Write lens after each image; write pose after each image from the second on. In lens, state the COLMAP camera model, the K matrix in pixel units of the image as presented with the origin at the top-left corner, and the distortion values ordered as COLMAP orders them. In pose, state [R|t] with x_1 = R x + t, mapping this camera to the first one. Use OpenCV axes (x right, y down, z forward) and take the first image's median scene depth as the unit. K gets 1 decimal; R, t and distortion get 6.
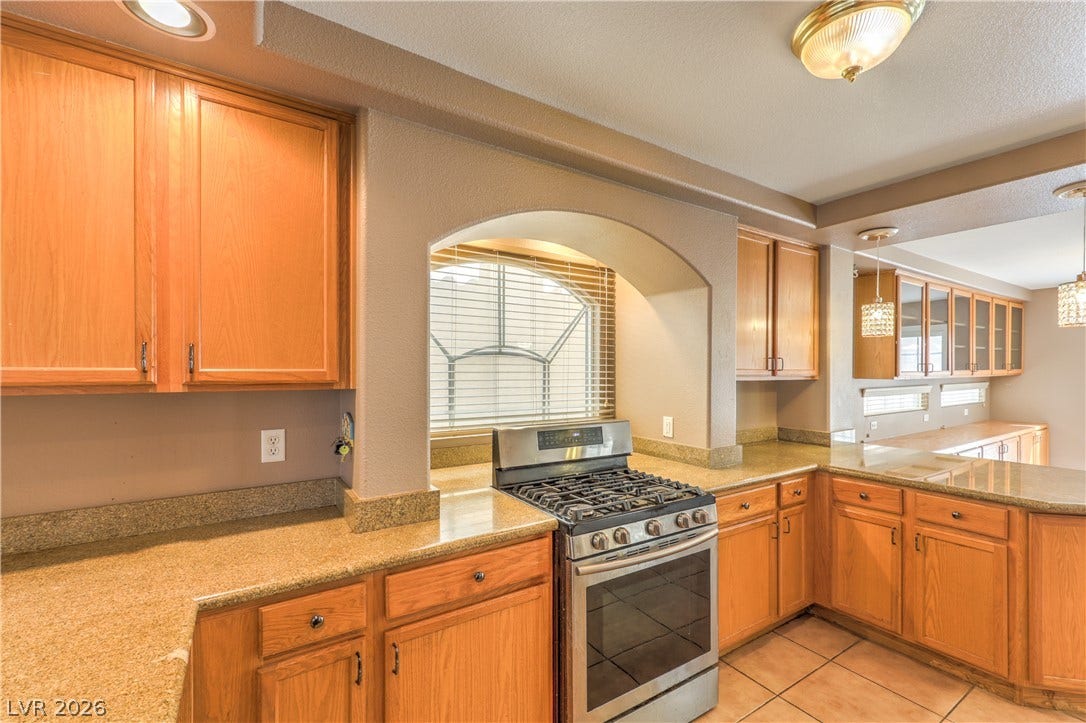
lens RADIAL K [[460.4, 0, 558.1], [0, 460.4, 378.1], [0, 0, 1]] dist [0.000518, 0.000098]
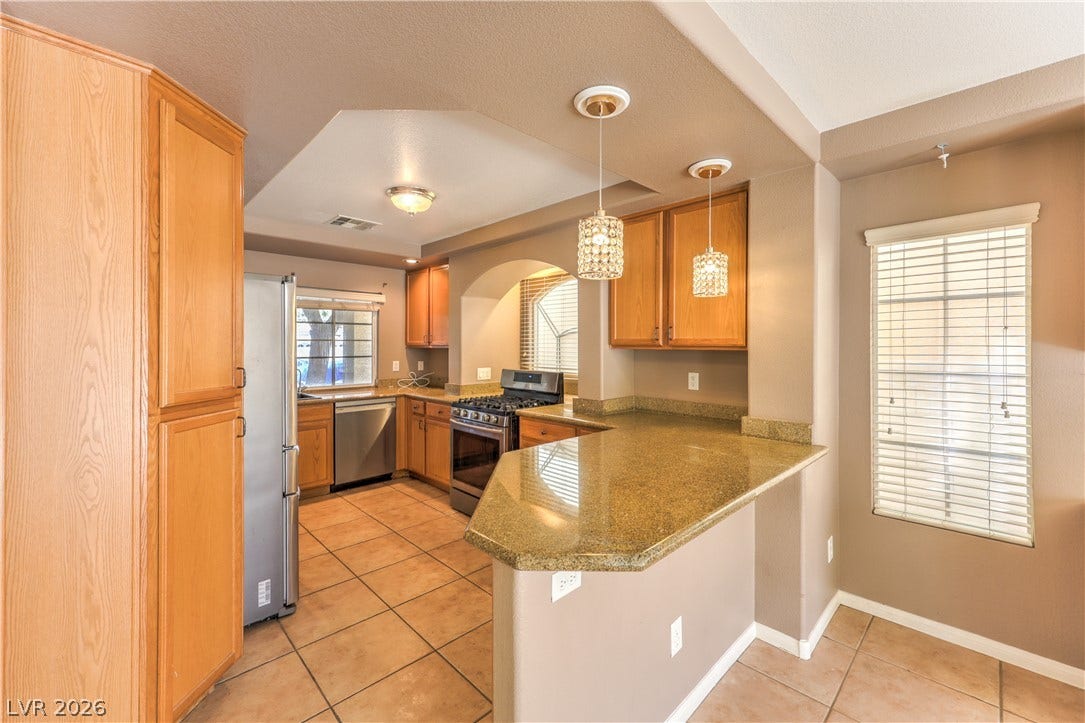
lens RADIAL K [[444.4, 0, 550.8], [0, 444.4, 344.5], [0, 0, 1]] dist [0.013939, -0.000392]
pose [[0.199007, 0.001875, -0.979996, 1.429248], [-0.008062, 0.999967, 0.000276, -0.007108], [0.979965, 0.007846, 0.199016, 0.572559]]
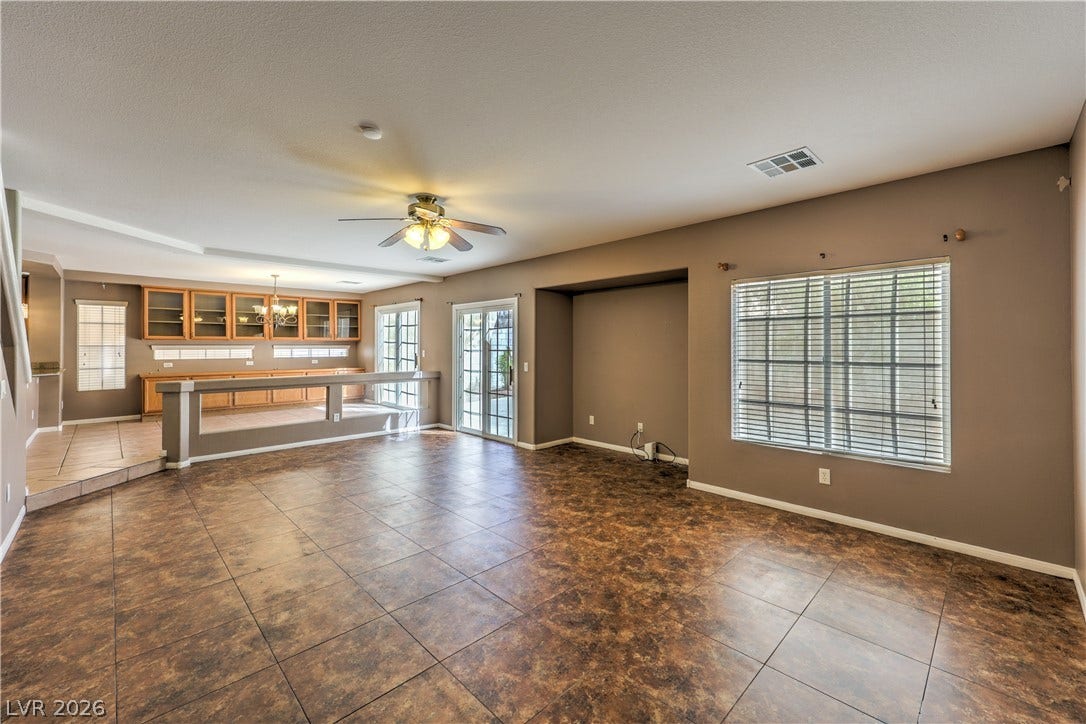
lens RADIAL K [[444.9, 0, 545.8], [0, 444.9, 347.3], [0, 0, 1]] dist [0.013939, -0.000392]
pose [[0.980224, 0.003195, 0.197865, 2.854802], [-0.001122, 0.999943, -0.010590, 0.073139], [-0.197888, 0.010159, 0.980172, -1.749347]]
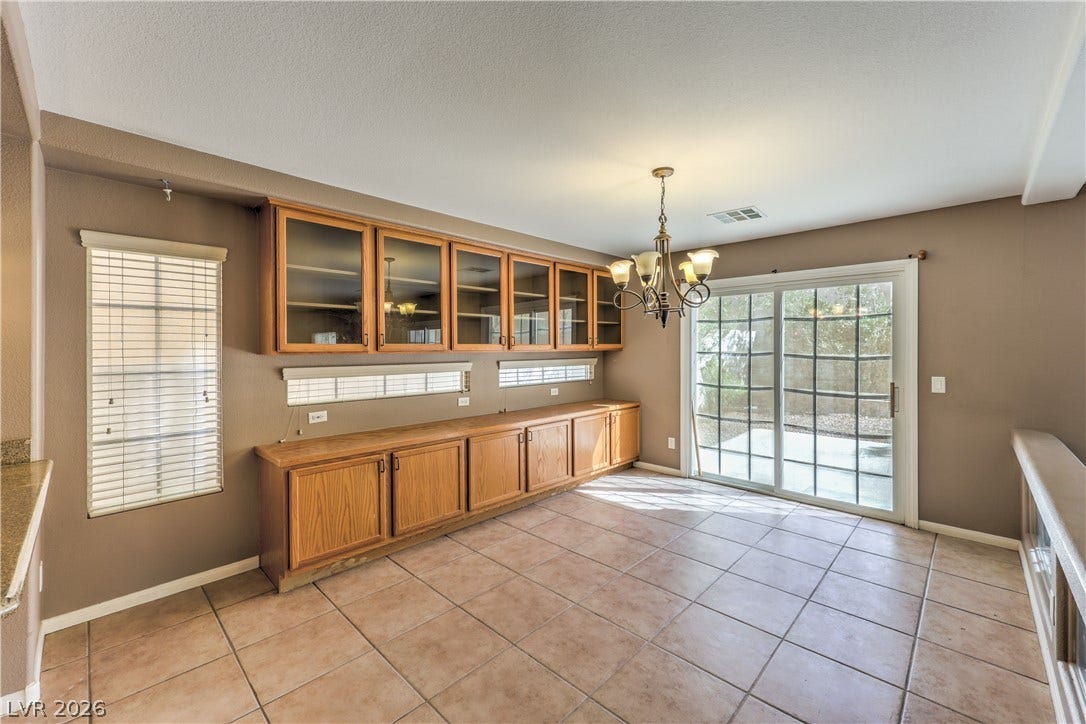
lens RADIAL K [[444.9, 0, 553.4], [0, 444.9, 352.2], [0, 0, 1]] dist [0.013939, -0.000392]
pose [[0.971417, 0.000630, 0.237381, 1.363845], [-0.000015, 0.999997, -0.002593, -0.000478], [-0.237381, 0.002515, 0.971413, 0.317186]]
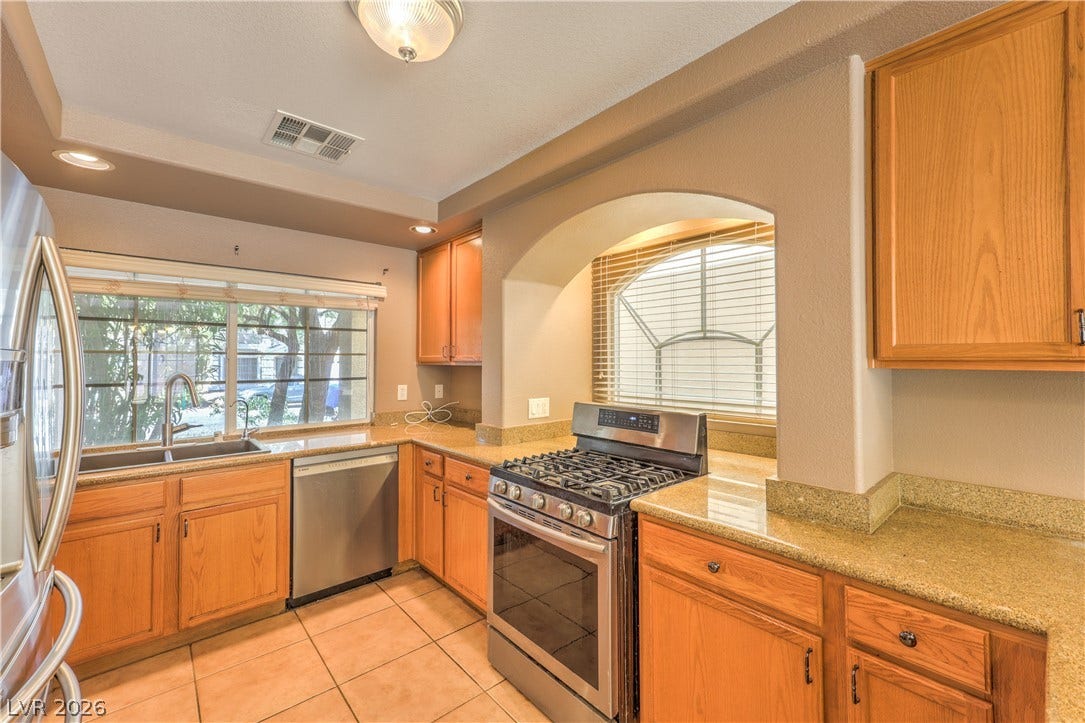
lens RADIAL K [[444.4, 0, 547.4], [0, 444.4, 352.7], [0, 0, 1]] dist [0.013939, -0.000392]
pose [[0.140648, -0.016268, -0.989926, 0.772219], [-0.005191, 0.999839, -0.017169, -0.003695], [0.990046, 0.007553, 0.140541, 0.535588]]
